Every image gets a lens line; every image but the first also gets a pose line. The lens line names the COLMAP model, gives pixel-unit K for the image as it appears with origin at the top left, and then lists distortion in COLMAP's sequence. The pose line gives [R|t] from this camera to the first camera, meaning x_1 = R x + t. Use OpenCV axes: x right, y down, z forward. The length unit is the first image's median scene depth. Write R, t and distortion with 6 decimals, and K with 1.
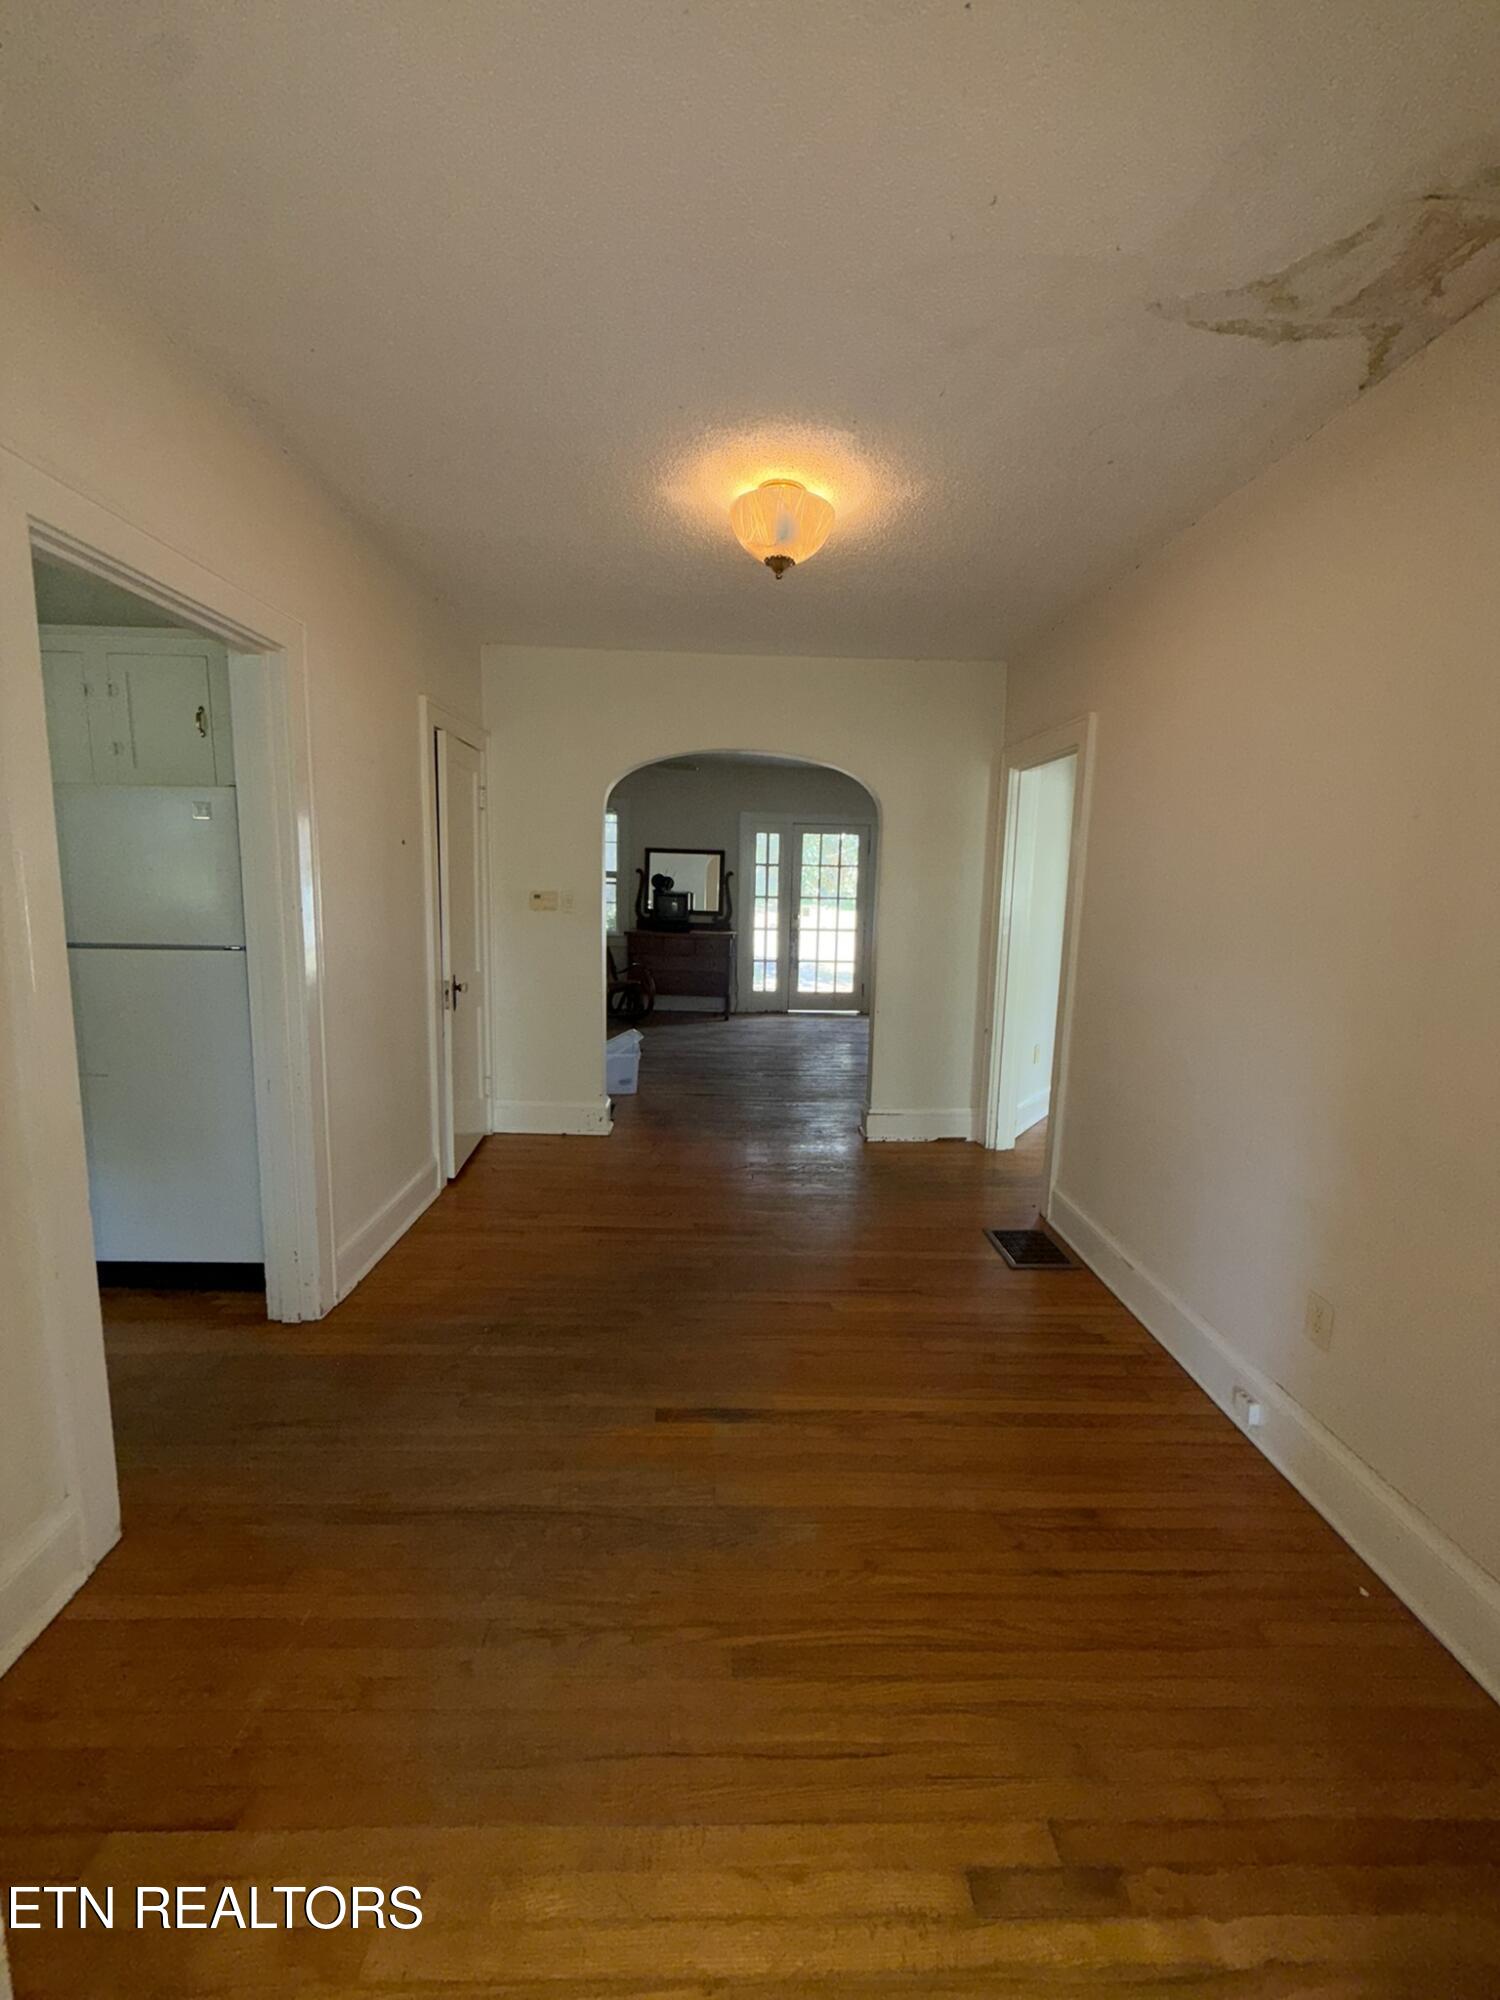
lens RADIAL K [[808.0, 0, 753.1], [0, 808.0, 1001.8], [0, 0, 1]] dist [0.000162, 0.000231]
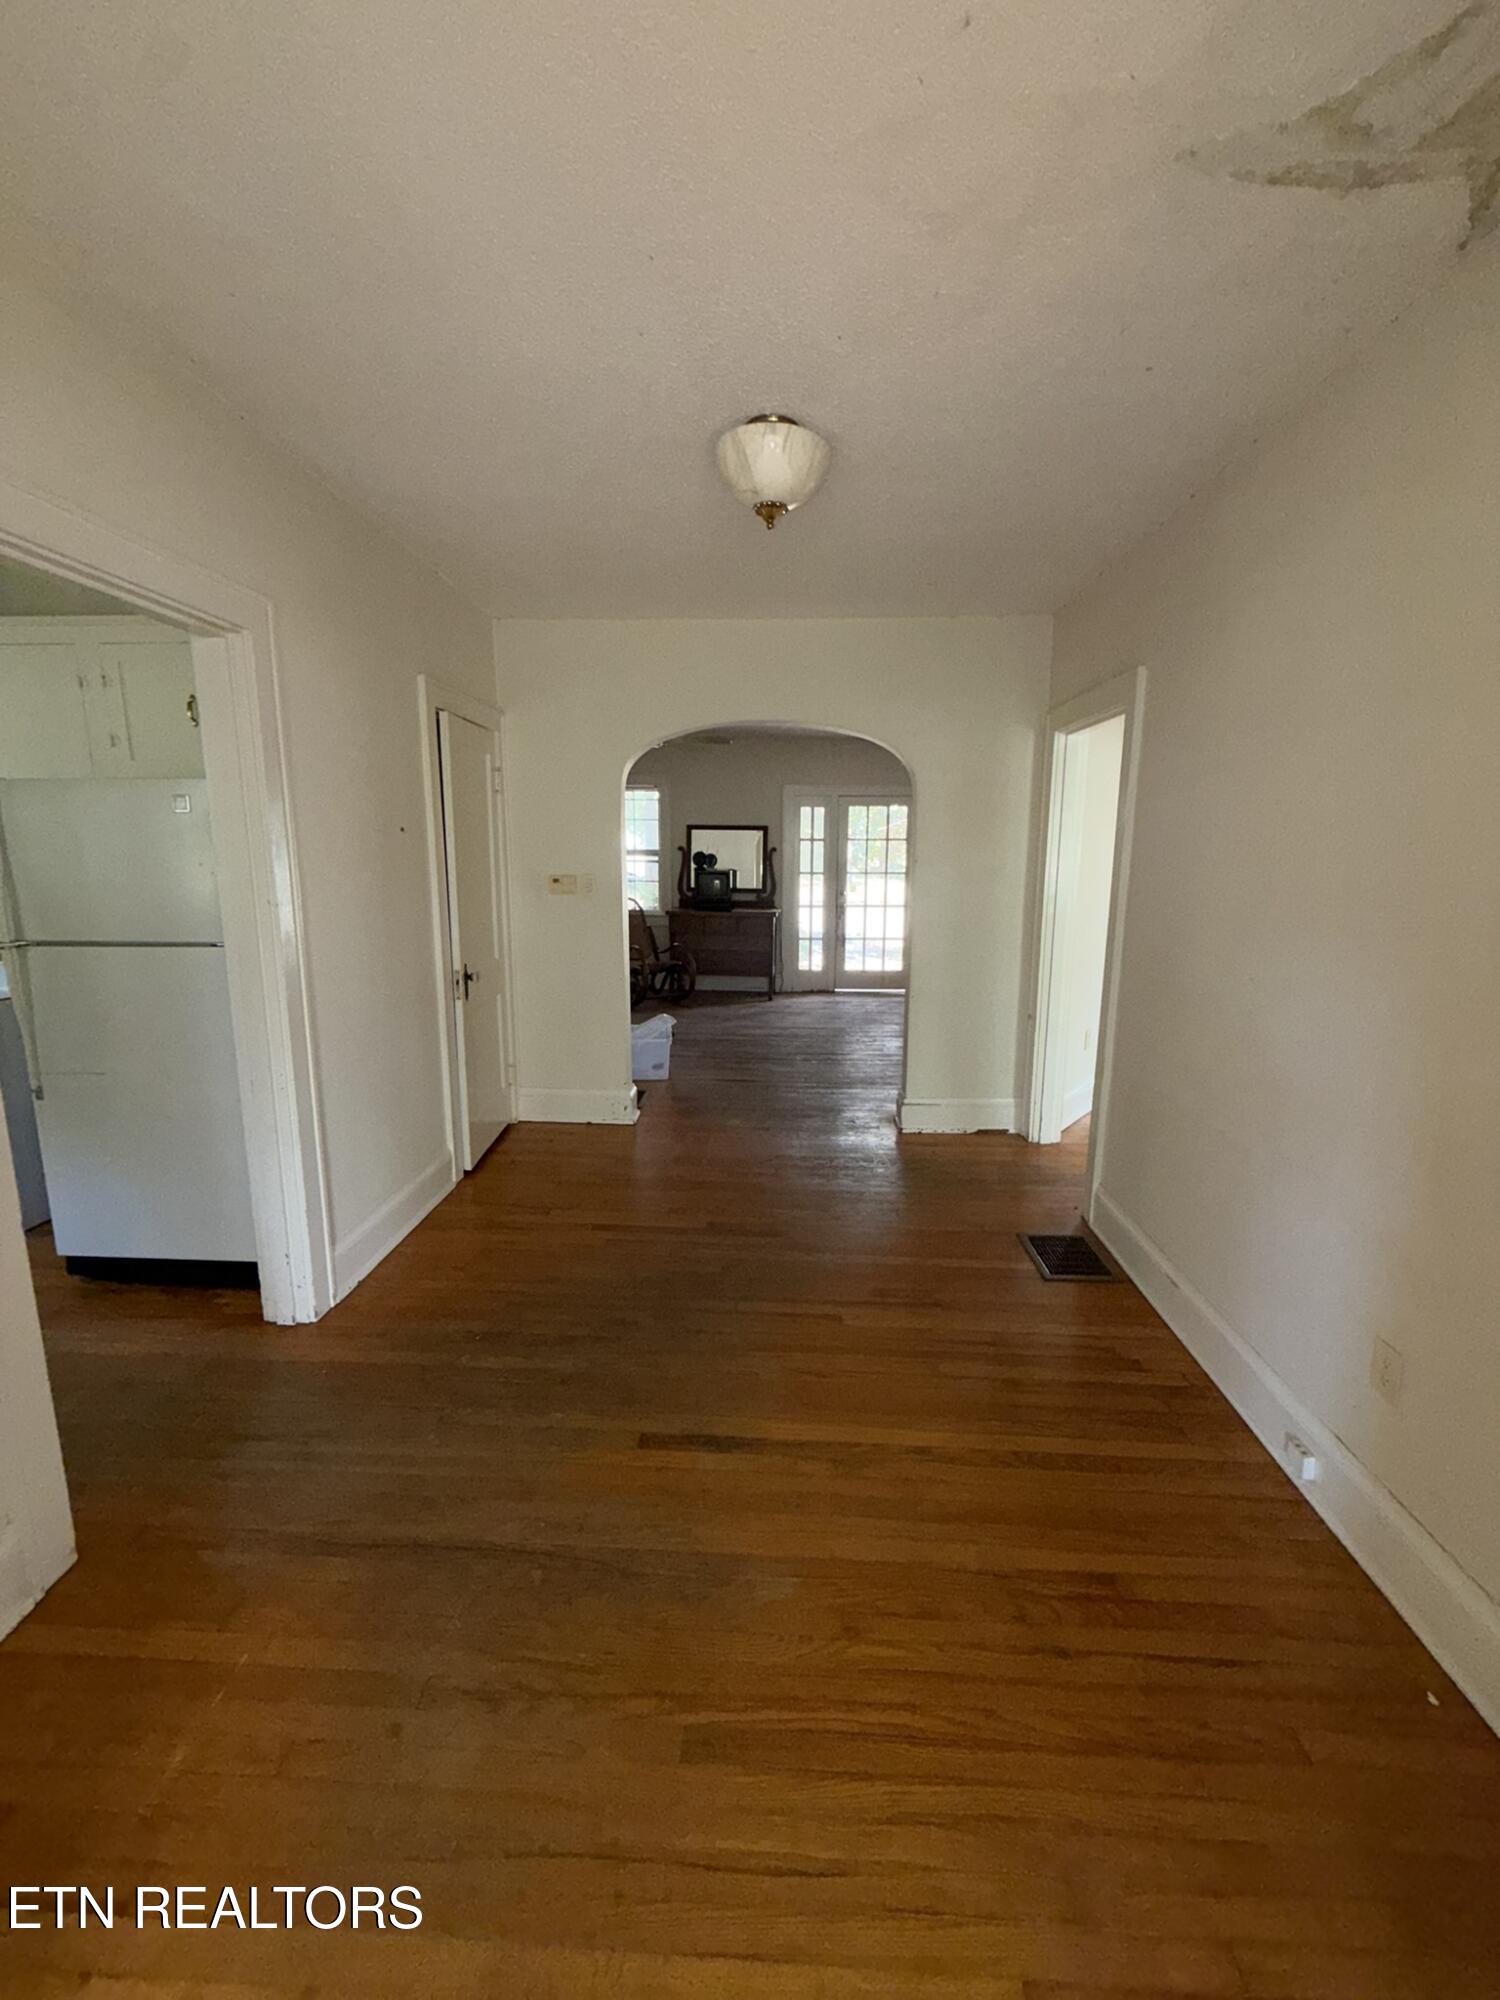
lens RADIAL K [[808.0, 0, 751.3], [0, 808.0, 1001.6], [0, 0, 1]] dist [0.000162, 0.000231]
pose [[0.996692, -0.005357, -0.081100, 0.074720], [0.007983, 0.999453, 0.032091, -0.023292], [0.080884, -0.032632, 0.996189, 0.077394]]
